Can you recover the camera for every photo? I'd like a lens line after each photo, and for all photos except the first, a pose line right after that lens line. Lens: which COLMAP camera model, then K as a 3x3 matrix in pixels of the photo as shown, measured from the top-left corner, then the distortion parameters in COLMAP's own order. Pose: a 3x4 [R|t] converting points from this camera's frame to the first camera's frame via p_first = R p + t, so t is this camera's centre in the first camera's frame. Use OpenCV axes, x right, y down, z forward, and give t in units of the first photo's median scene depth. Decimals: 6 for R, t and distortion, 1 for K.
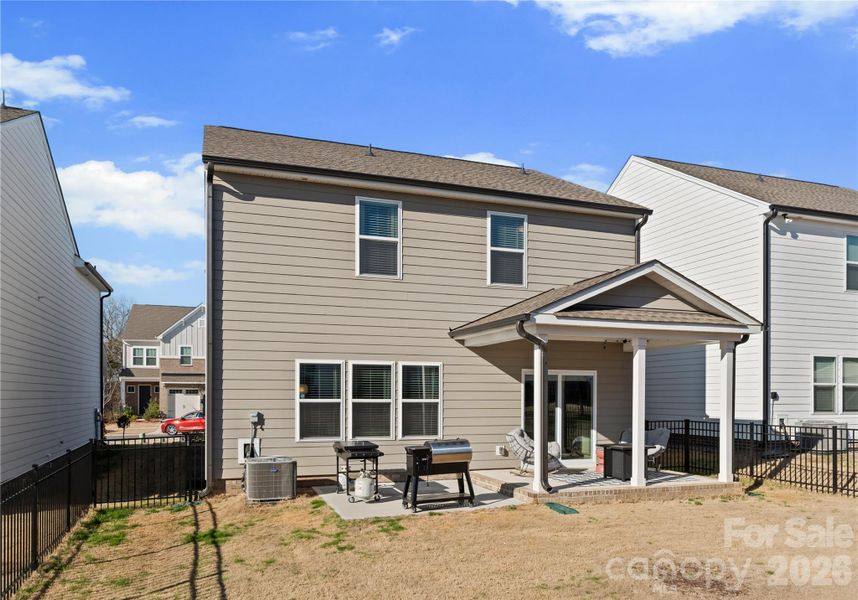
lens RADIAL K [[637.8, 0, 426.8], [0, 637.8, 398.6], [0, 0, 1]] dist [0.000441, -0.001085]
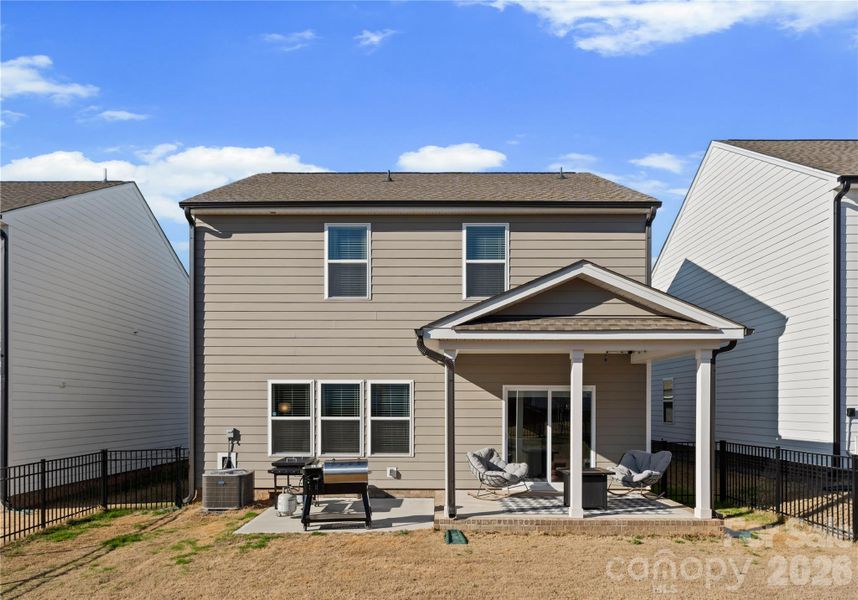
lens RADIAL K [[594.9, 0, 427.7], [0, 594.9, 408.7], [0, 0, 1]] dist [0.001367, 0.000810]
pose [[0.939007, -0.000995, -0.343897, 0.383570], [0.000159, 0.999997, -0.002461, -0.010184], [0.343898, 0.002256, 0.939004, 0.140711]]
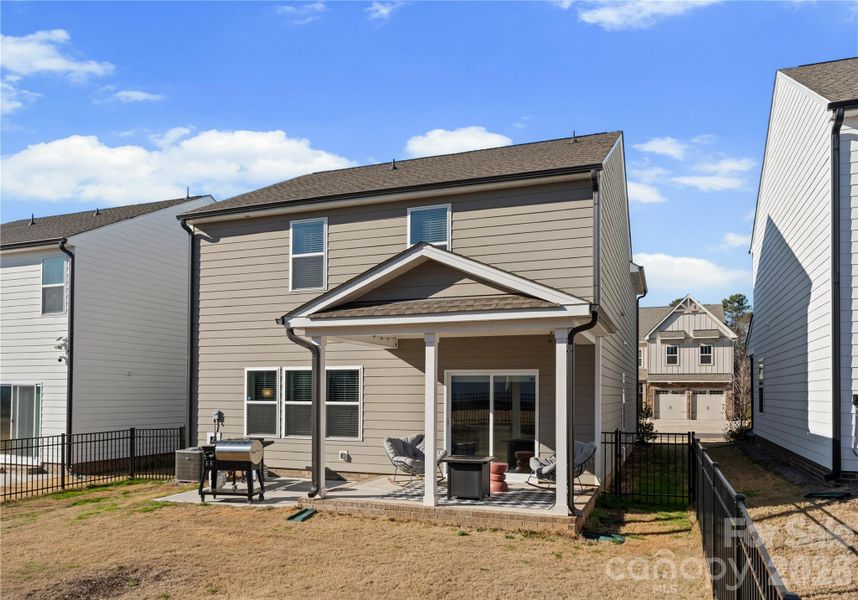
lens RADIAL K [[637.0, 0, 432.5], [0, 637.0, 385.4], [0, 0, 1]] dist [0.005016, 0.003114]
pose [[0.757082, -0.009058, -0.653257, 0.813120], [-0.005068, 0.999792, -0.019736, -0.006425], [0.653300, 0.018253, 0.756879, 0.317244]]
